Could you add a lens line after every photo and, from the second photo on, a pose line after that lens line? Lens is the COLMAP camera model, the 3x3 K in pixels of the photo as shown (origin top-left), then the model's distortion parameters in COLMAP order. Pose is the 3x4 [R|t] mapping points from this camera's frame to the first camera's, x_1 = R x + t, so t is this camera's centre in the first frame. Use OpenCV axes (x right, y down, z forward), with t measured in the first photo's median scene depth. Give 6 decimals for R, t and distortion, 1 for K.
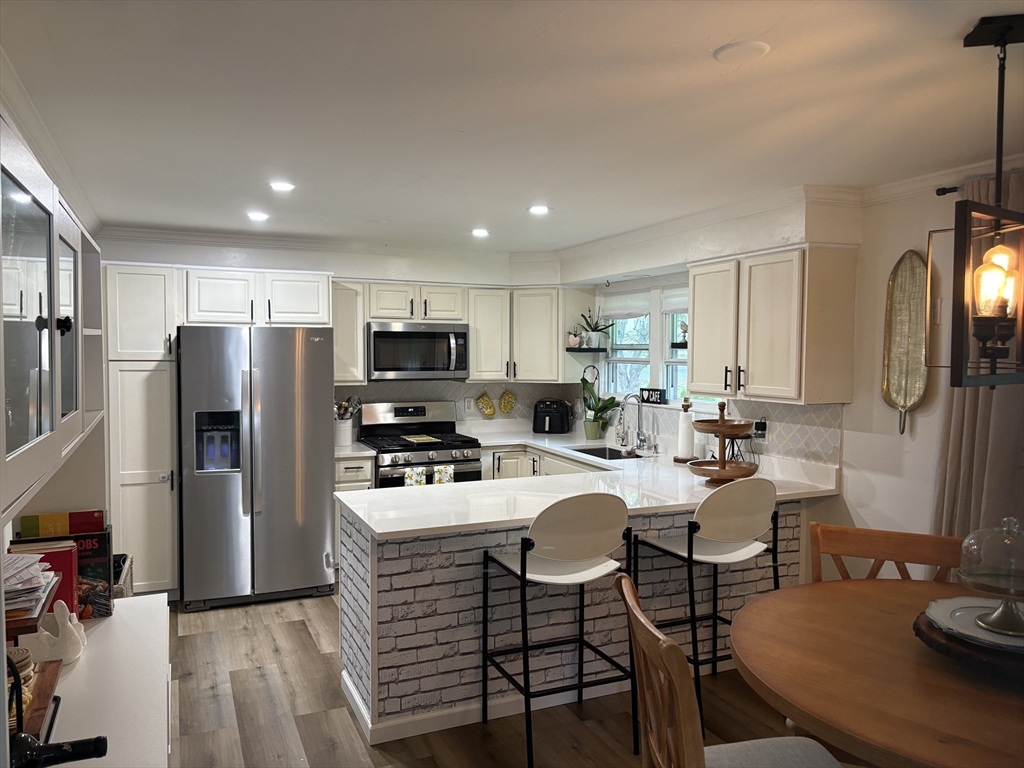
lens RADIAL K [[782.7, 0, 513.9], [0, 782.7, 385.2], [0, 0, 1]] dist [0.055056, -0.062669]
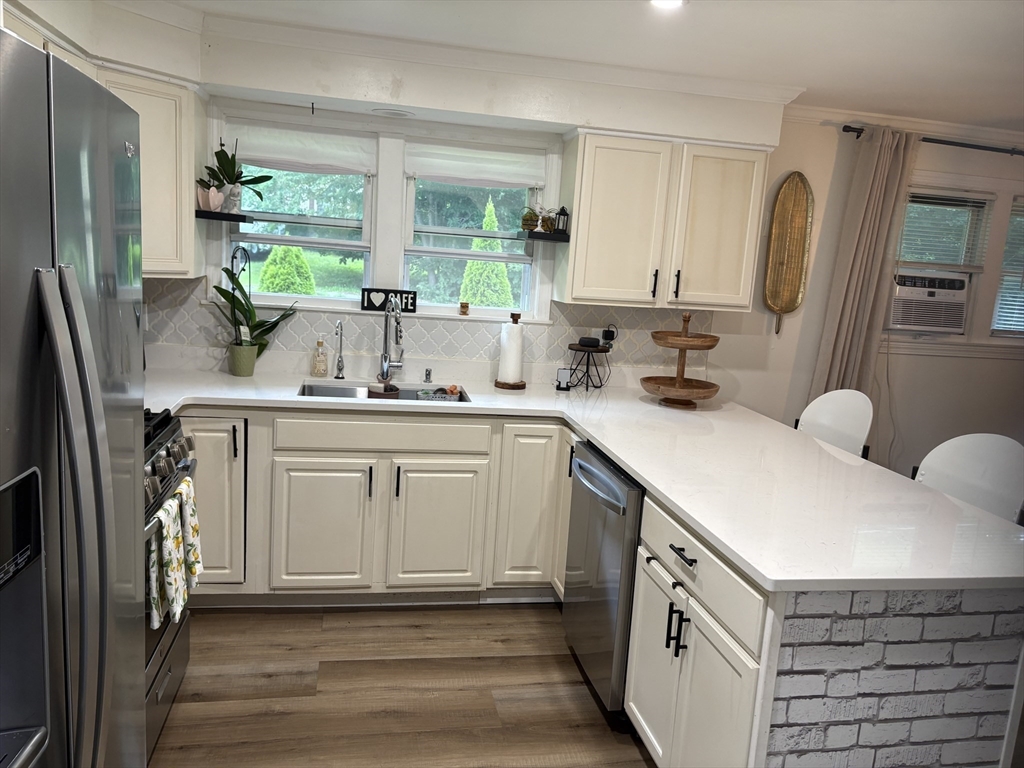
lens RADIAL K [[782.7, 0, 513.1], [0, 782.7, 386.6], [0, 0, 1]] dist [0.055056, -0.062669]
pose [[0.211947, -0.161456, 0.963852, -0.524239], [-0.029408, 0.984758, 0.171425, -0.035903], [-0.976839, -0.064678, 0.203968, 0.837115]]
